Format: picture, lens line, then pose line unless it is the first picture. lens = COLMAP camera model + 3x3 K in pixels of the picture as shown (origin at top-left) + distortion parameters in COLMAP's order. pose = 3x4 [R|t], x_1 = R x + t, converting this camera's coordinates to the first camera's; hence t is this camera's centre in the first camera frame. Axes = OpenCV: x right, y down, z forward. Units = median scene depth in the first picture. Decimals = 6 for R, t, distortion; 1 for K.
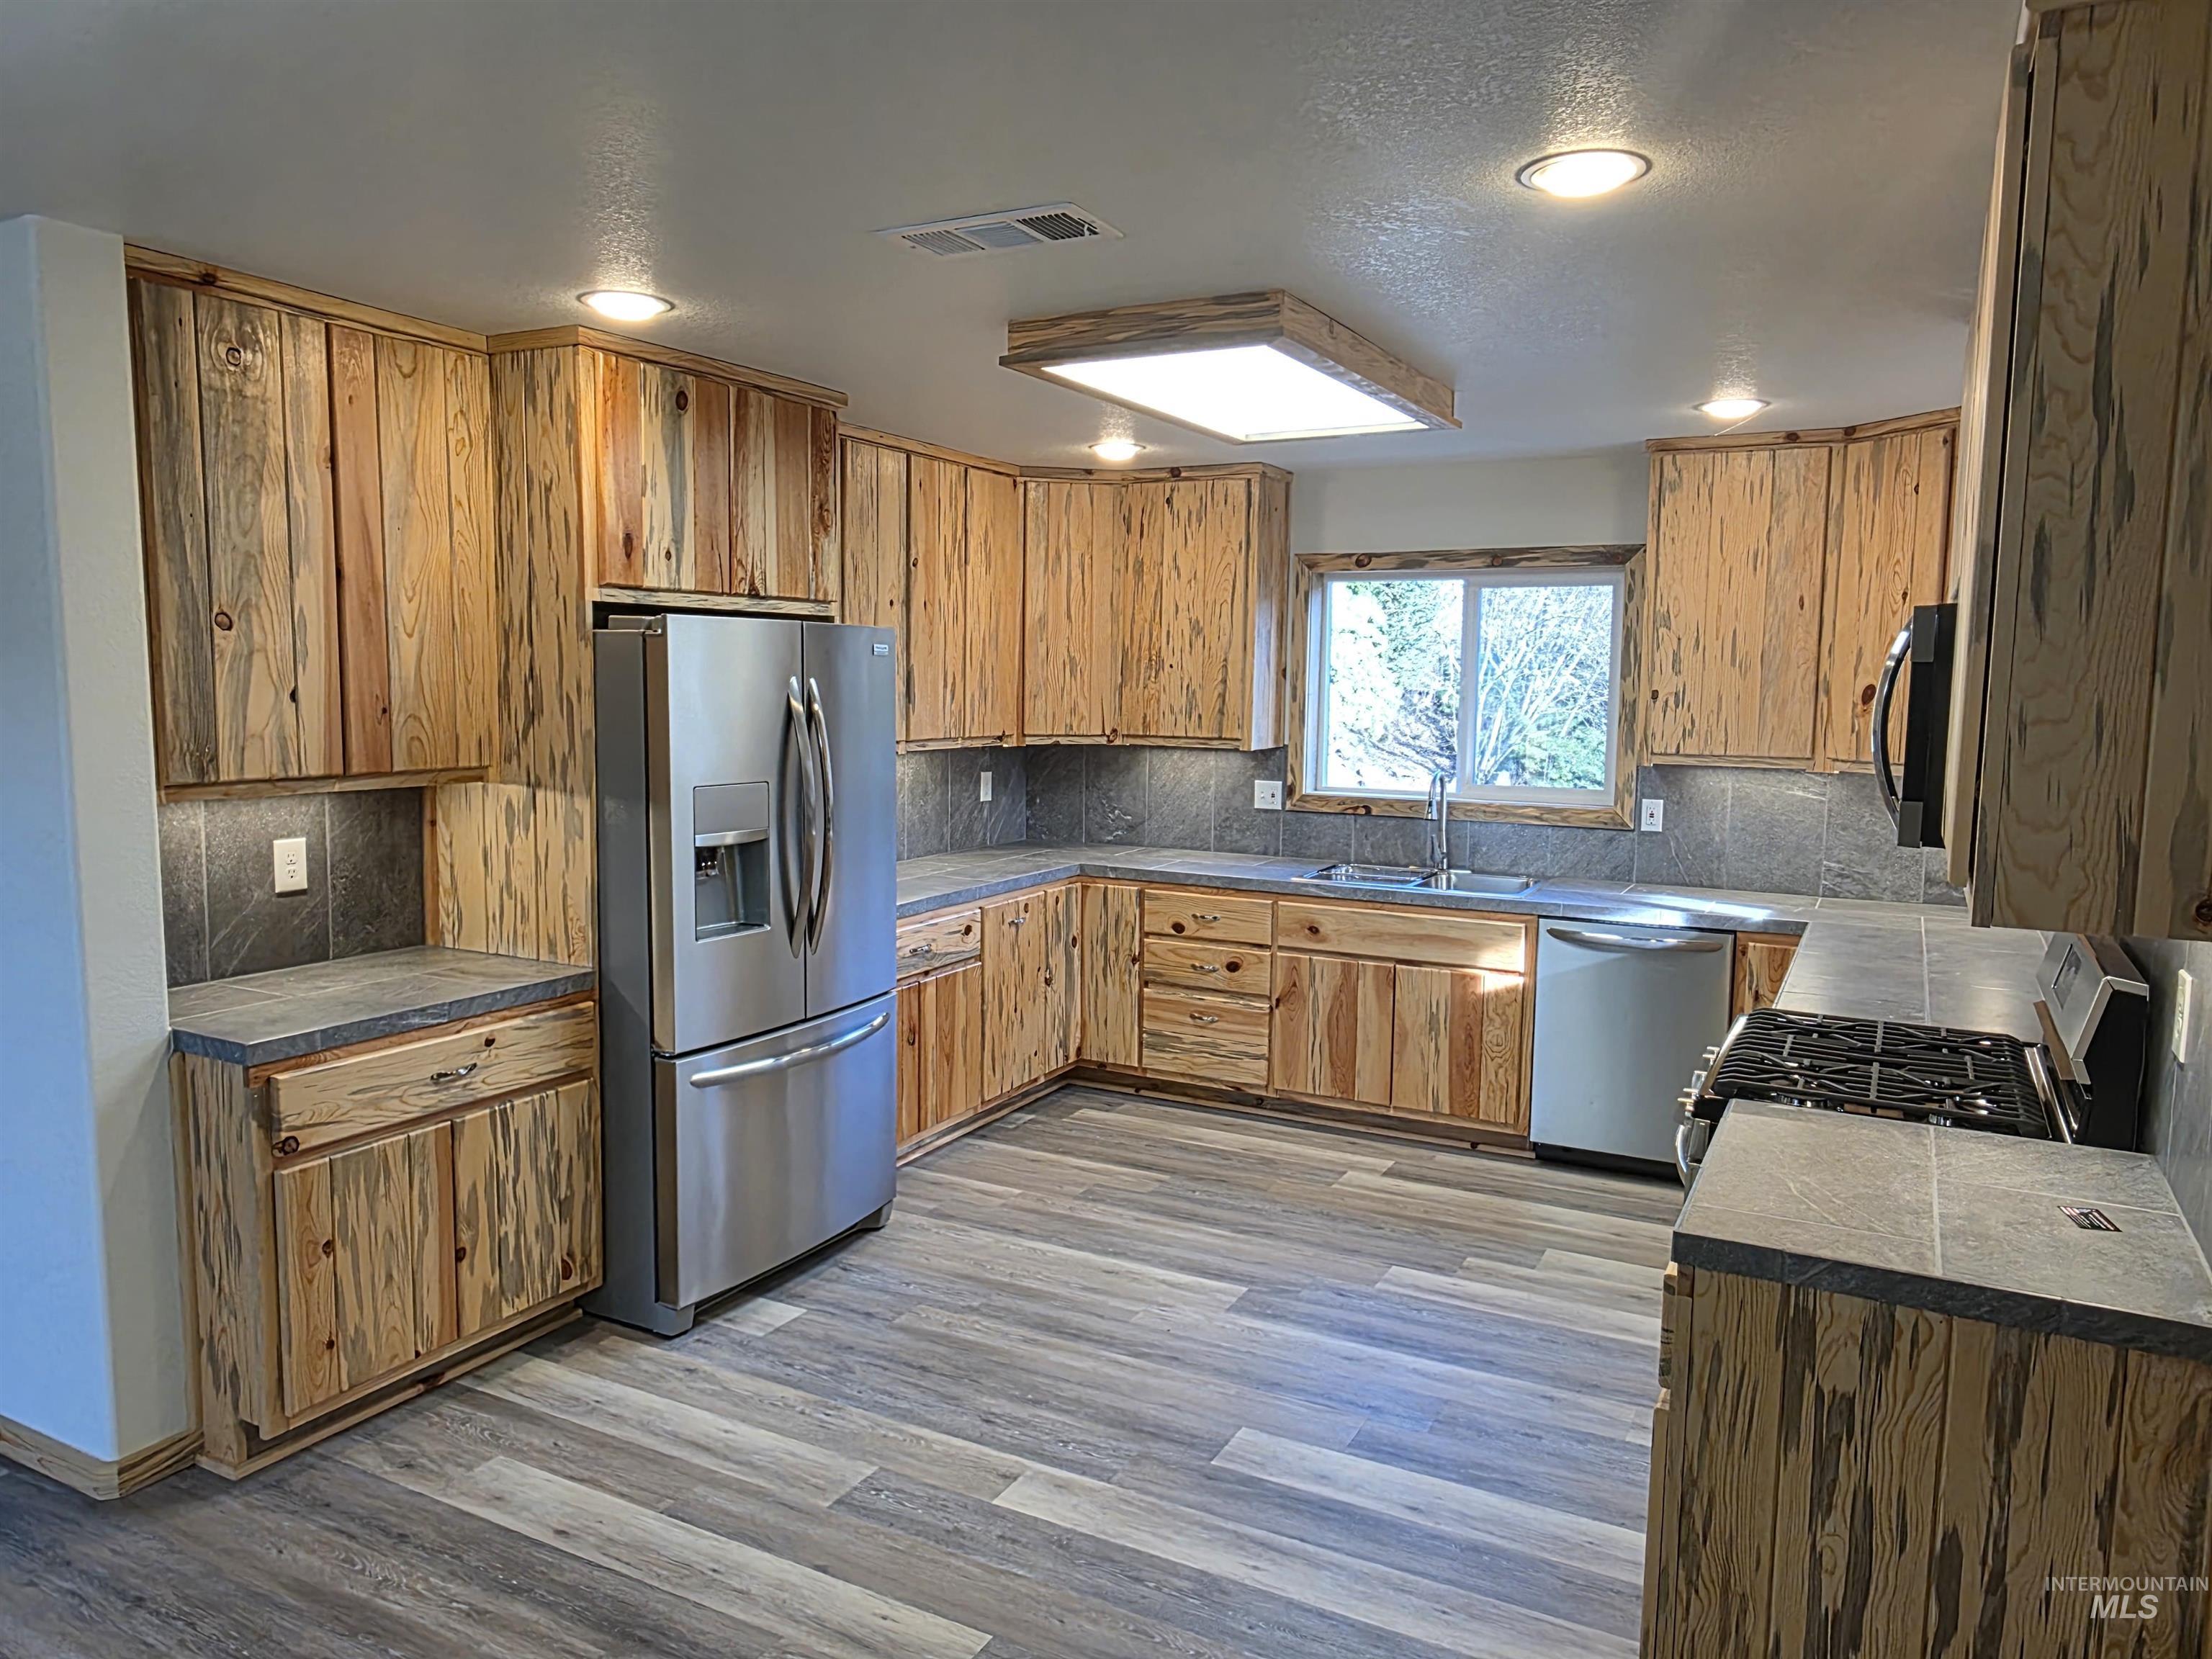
lens RADIAL K [[1490.5, 0, 1106.0], [0, 1490.5, 829.5], [0, 0, 1]] dist [0.014322, -0.003238]
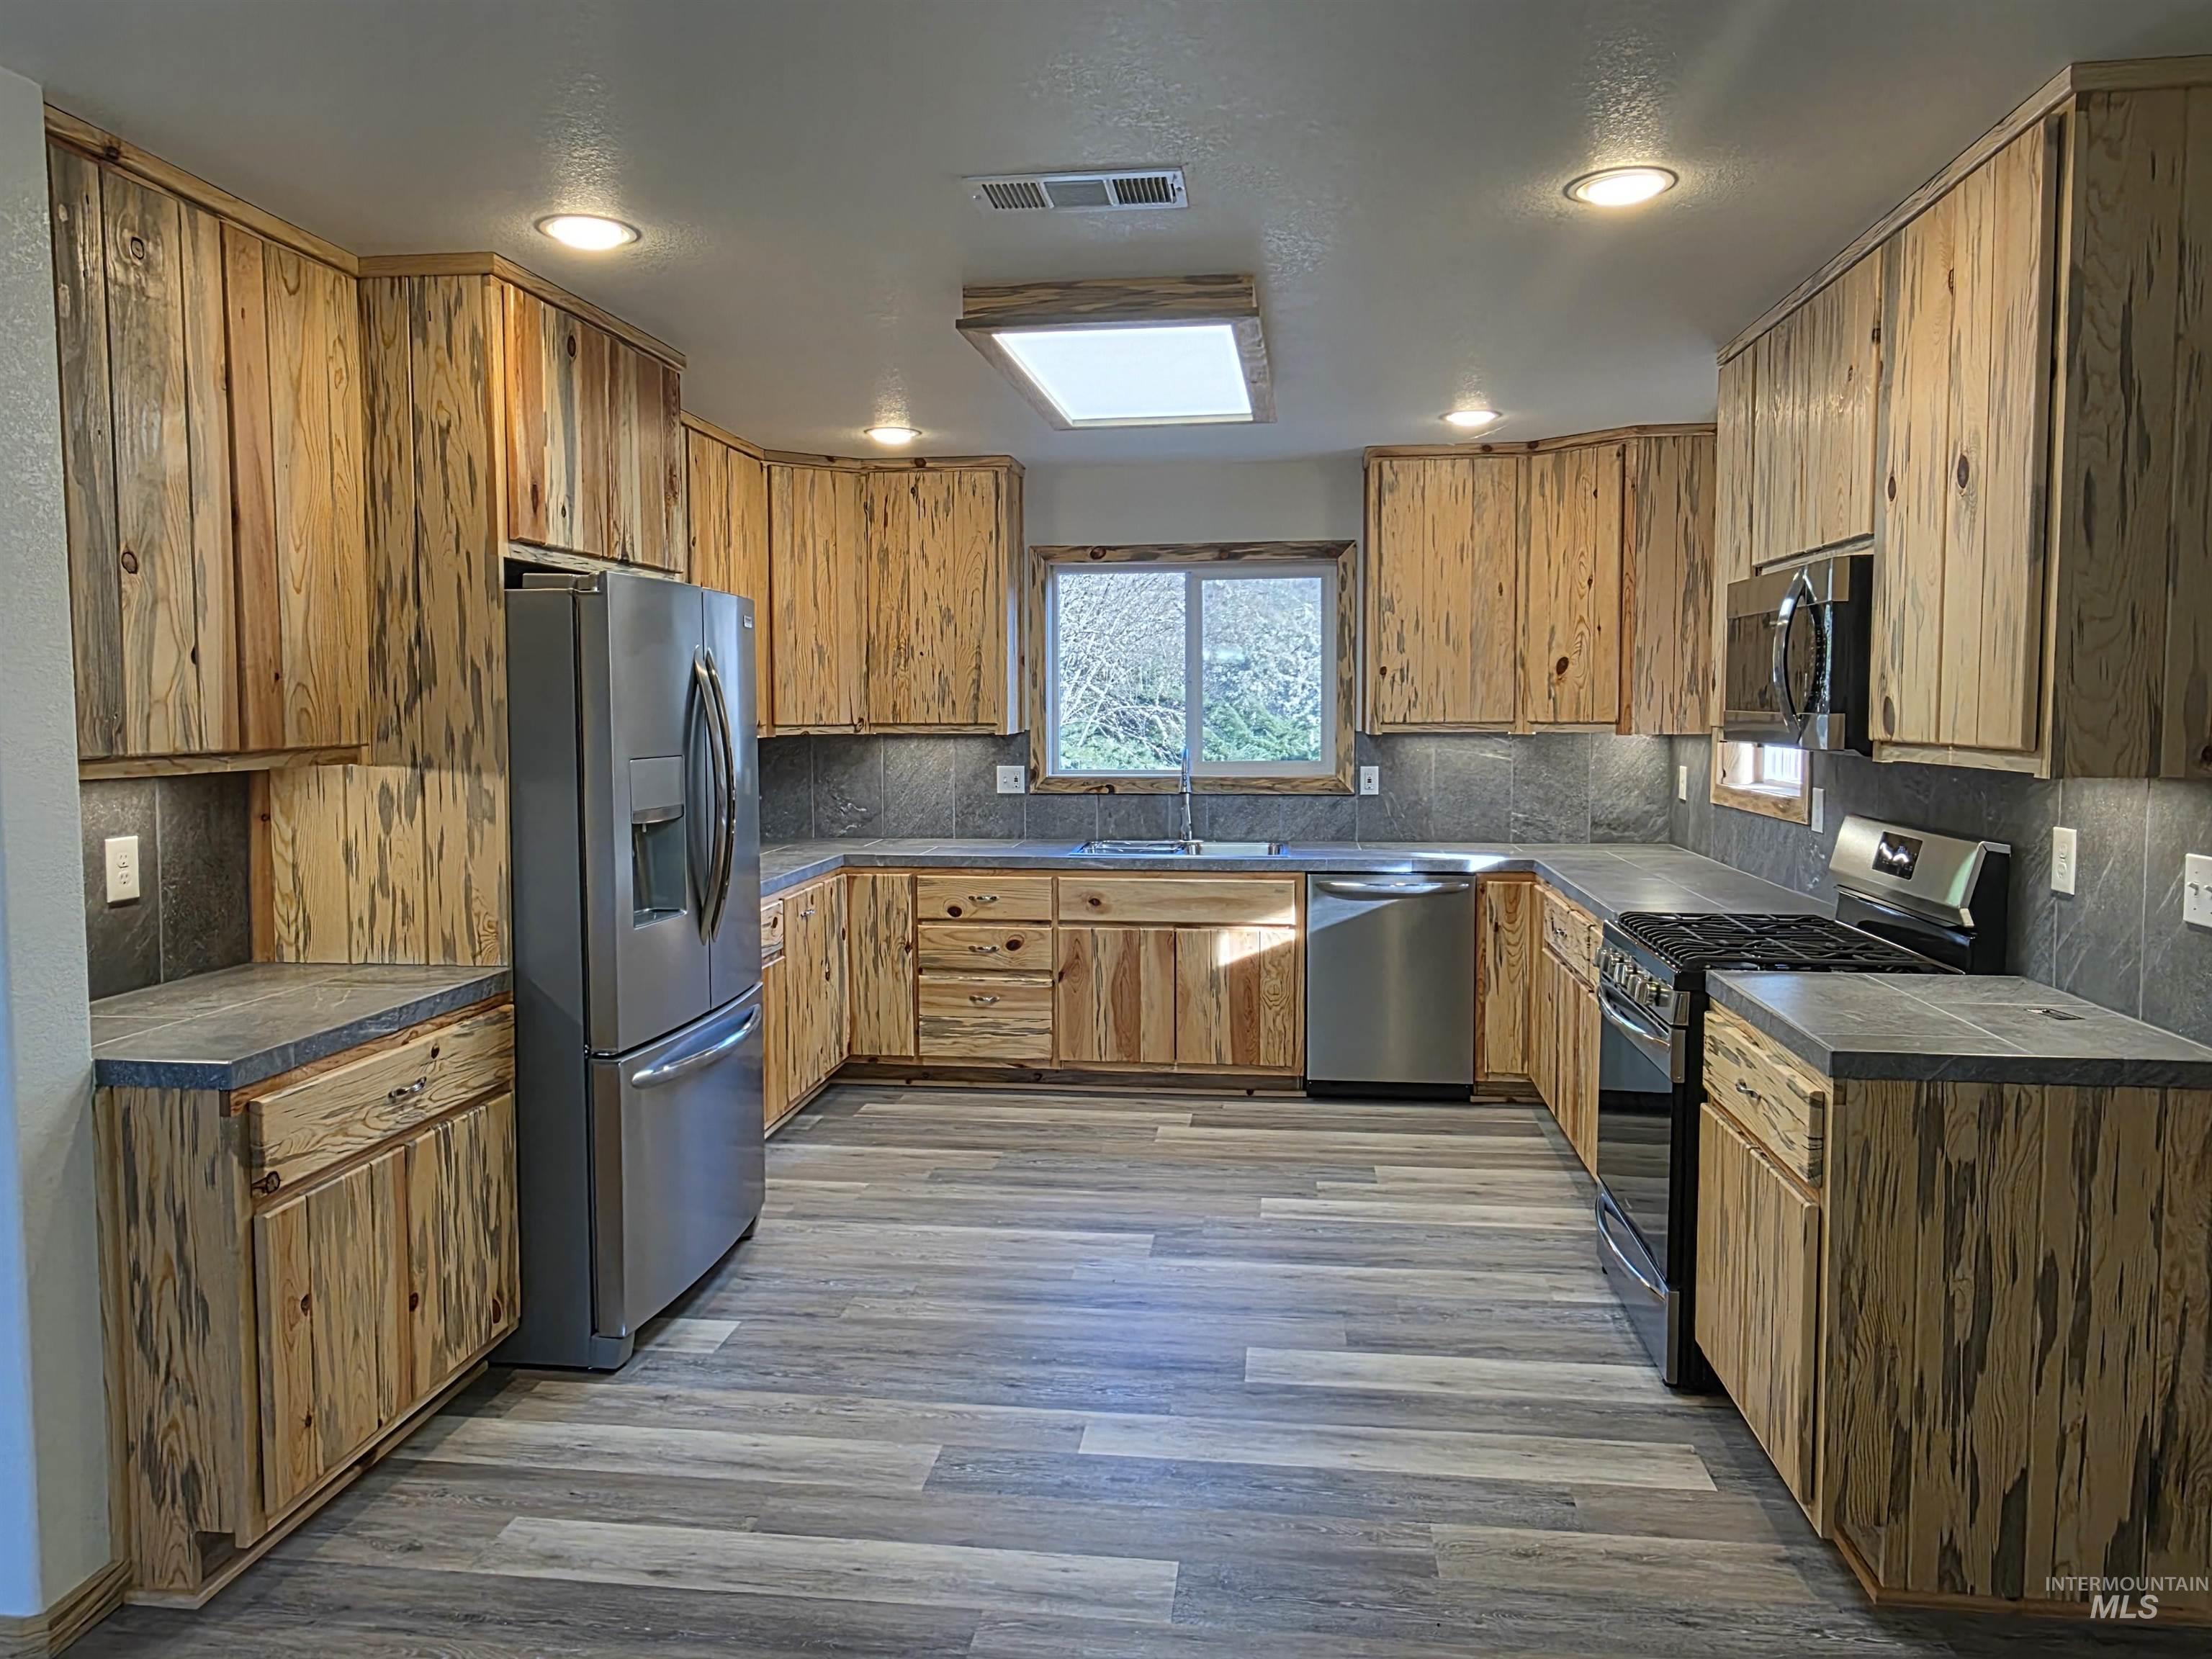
lens RADIAL K [[1485.1, 0, 1103.1], [0, 1485.1, 792.5], [0, 0, 1]] dist [0.009536, -0.000278]
pose [[0.934929, -0.039197, 0.352663, -0.321141], [0.053984, 0.998023, -0.032187, 0.036721], [-0.350704, 0.049131, 0.935197, 0.039088]]
